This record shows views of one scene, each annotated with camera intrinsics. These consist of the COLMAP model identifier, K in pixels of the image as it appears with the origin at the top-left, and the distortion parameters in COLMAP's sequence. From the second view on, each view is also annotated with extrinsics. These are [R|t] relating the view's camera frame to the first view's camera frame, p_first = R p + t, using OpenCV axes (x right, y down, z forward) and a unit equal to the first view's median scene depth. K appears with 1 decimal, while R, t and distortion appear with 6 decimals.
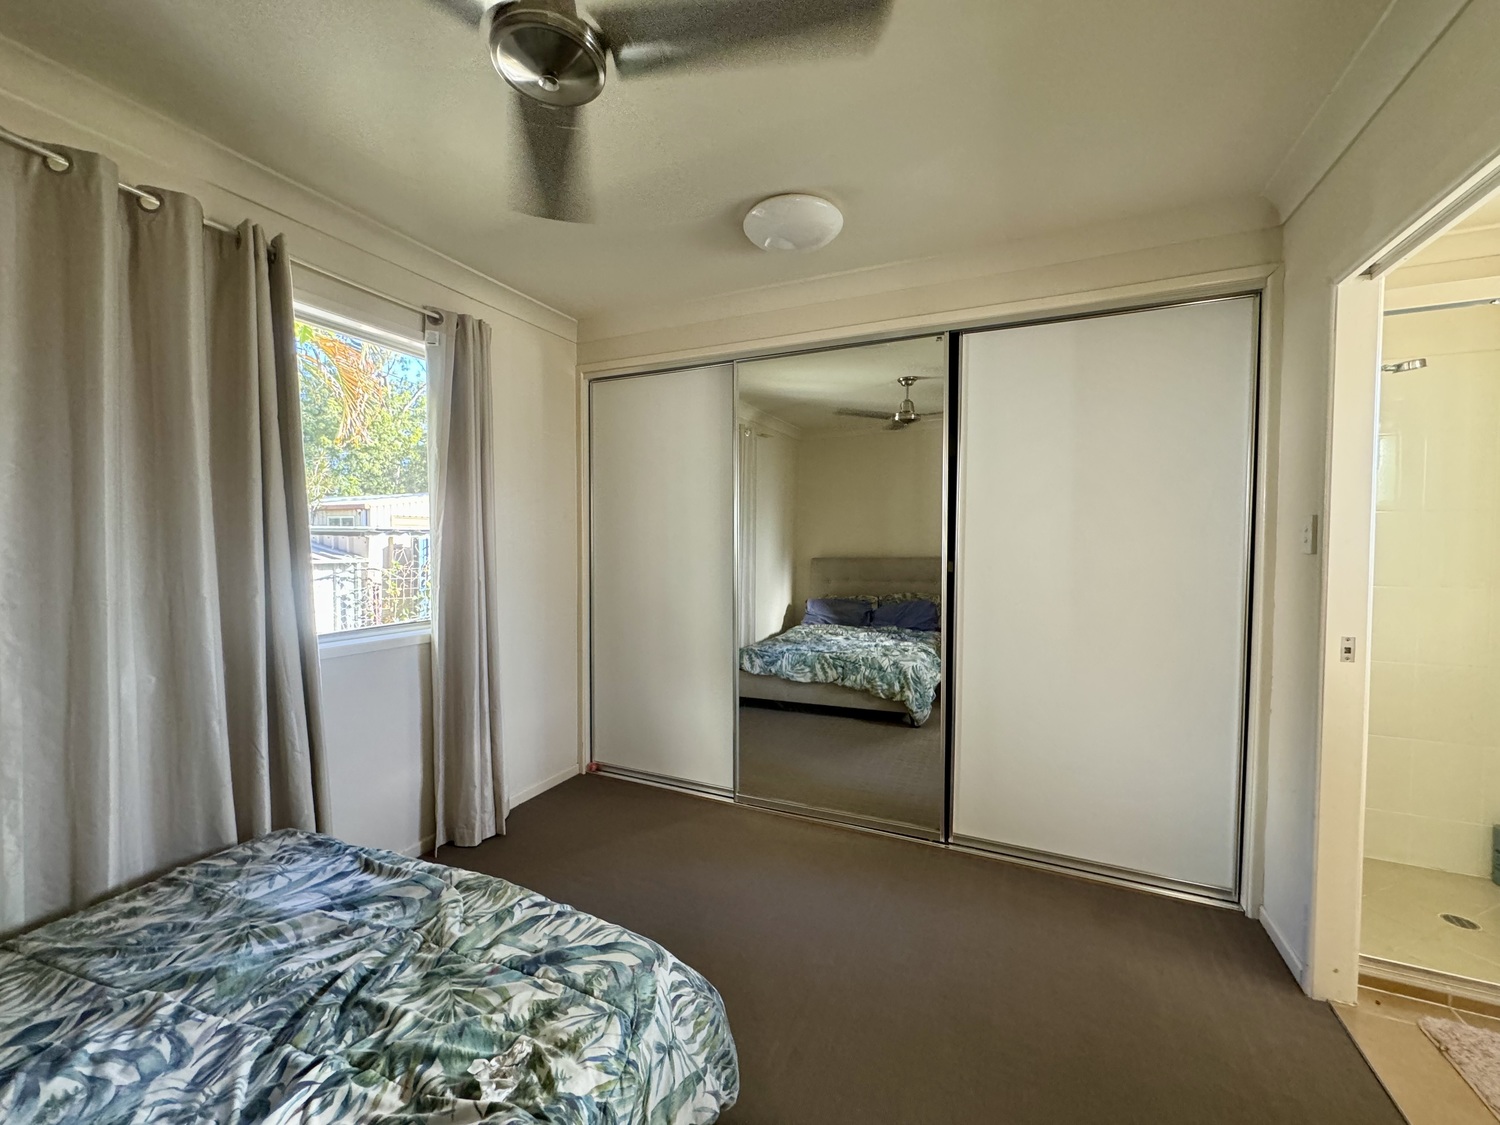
lens RADIAL K [[596.5, 0, 750.0], [0, 596.5, 562.5], [0, 0, 1]] dist [-0.000310, -0.000178]
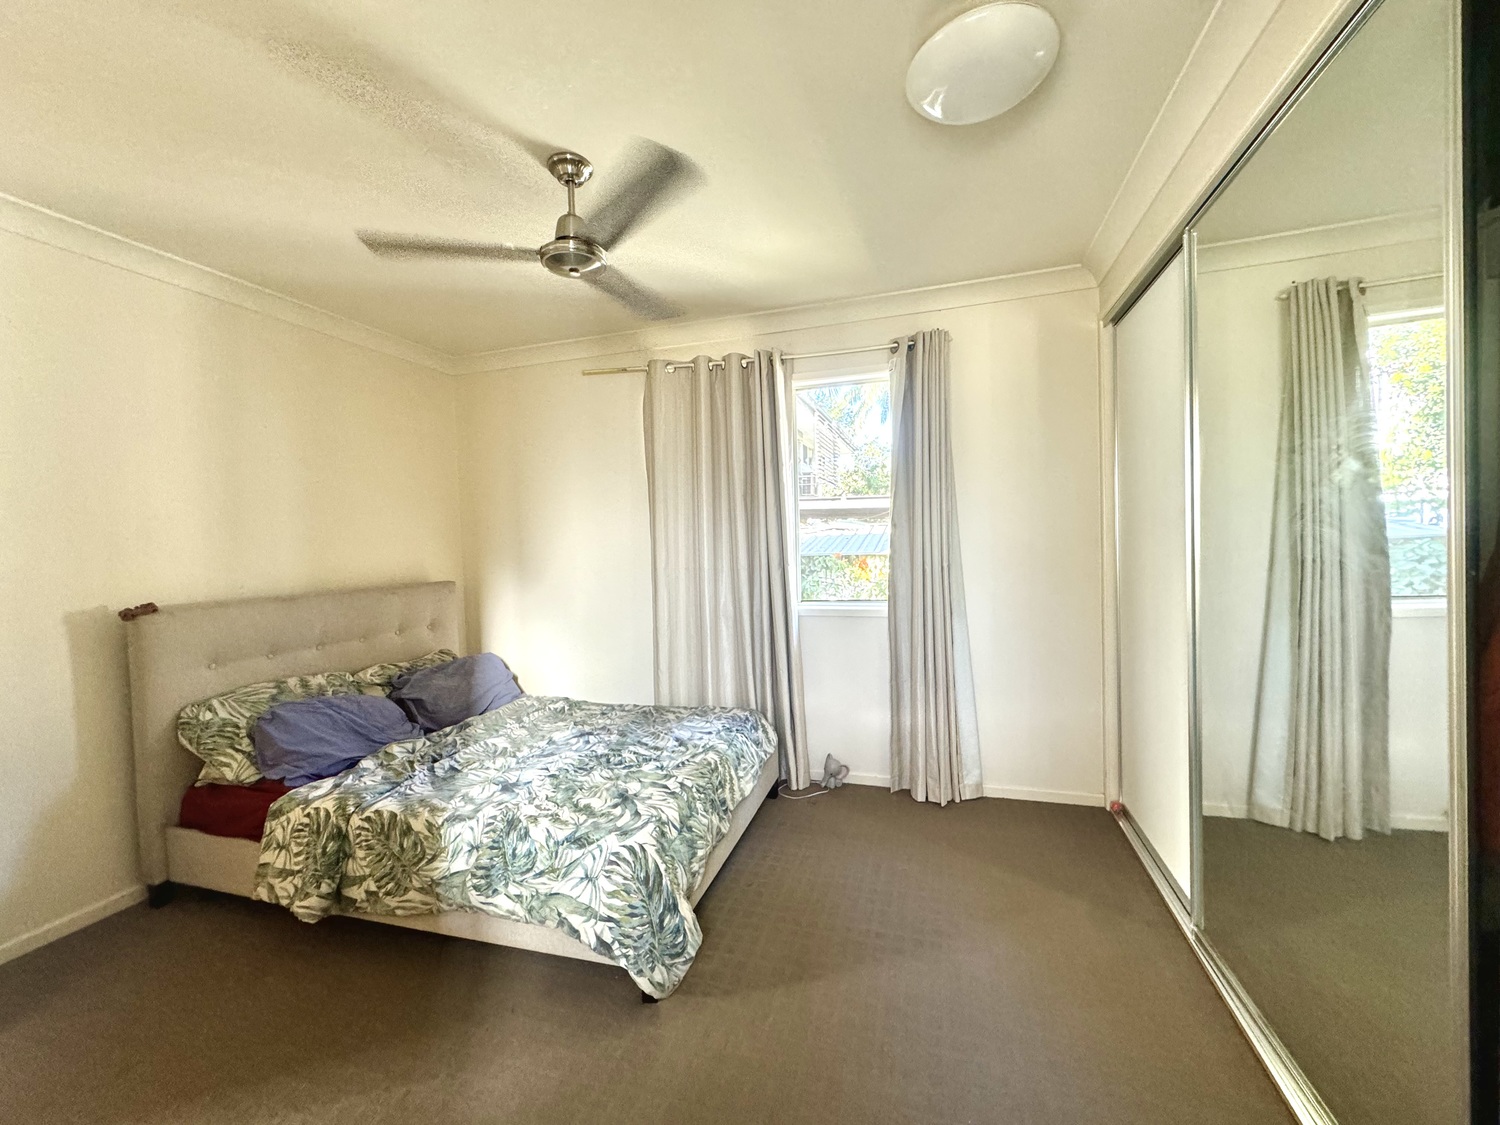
lens RADIAL K [[596.5, 0, 750.0], [0, 596.5, 562.5], [0, 0, 1]] dist [-0.000310, -0.000178]
pose [[0.127110, 0.029664, -0.991445, 1.126380], [-0.003519, 0.999560, 0.029456, -0.021302], [0.991882, -0.000255, 0.127159, 0.986747]]
